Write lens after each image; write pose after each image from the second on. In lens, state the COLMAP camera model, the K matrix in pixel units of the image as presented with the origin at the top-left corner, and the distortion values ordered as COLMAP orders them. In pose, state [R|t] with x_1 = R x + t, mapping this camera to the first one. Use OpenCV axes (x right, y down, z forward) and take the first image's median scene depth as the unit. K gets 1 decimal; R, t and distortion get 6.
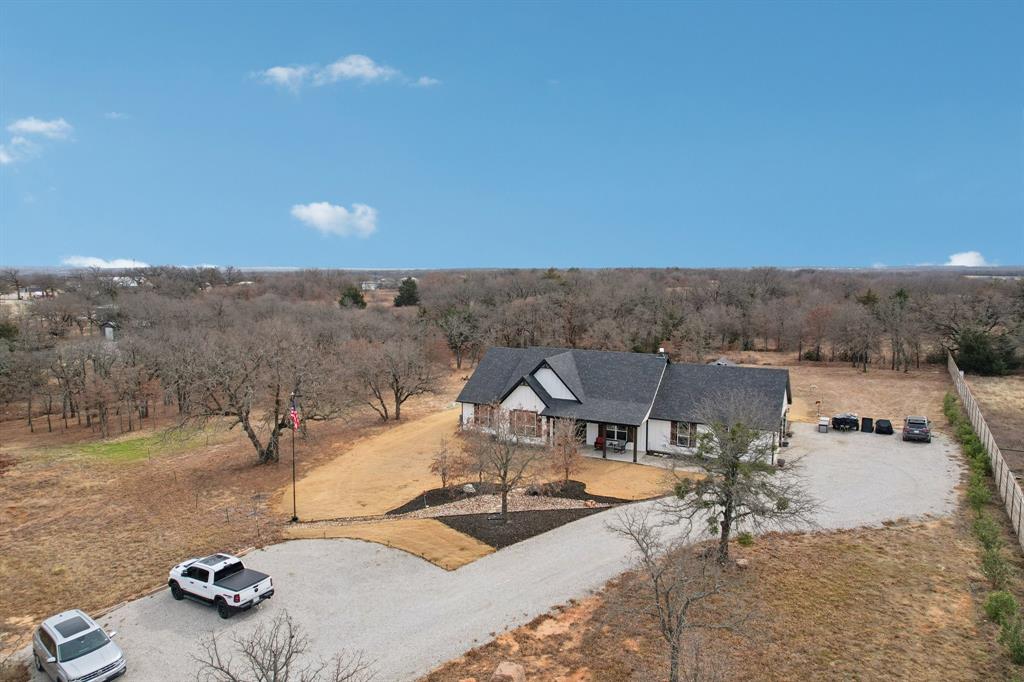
lens RADIAL K [[627.3, 0, 527.4], [0, 627.3, 346.2], [0, 0, 1]] dist [-0.021720, -0.000150]
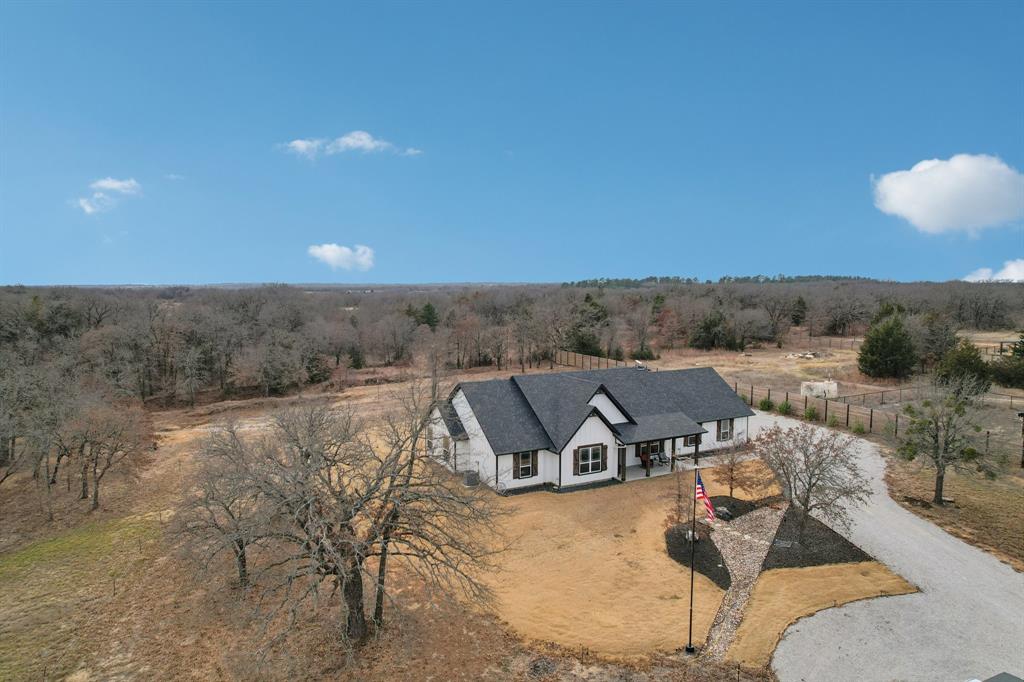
lens RADIAL K [[635.9, 0, 512.0], [0, 635.9, 341.0], [0, 0, 1]] dist [-0.076600, 0.068504]
pose [[0.594684, -0.067174, 0.801148, -0.796737], [0.096943, 0.995224, 0.011487, -0.064521], [-0.798093, 0.070835, 0.598356, 0.572884]]
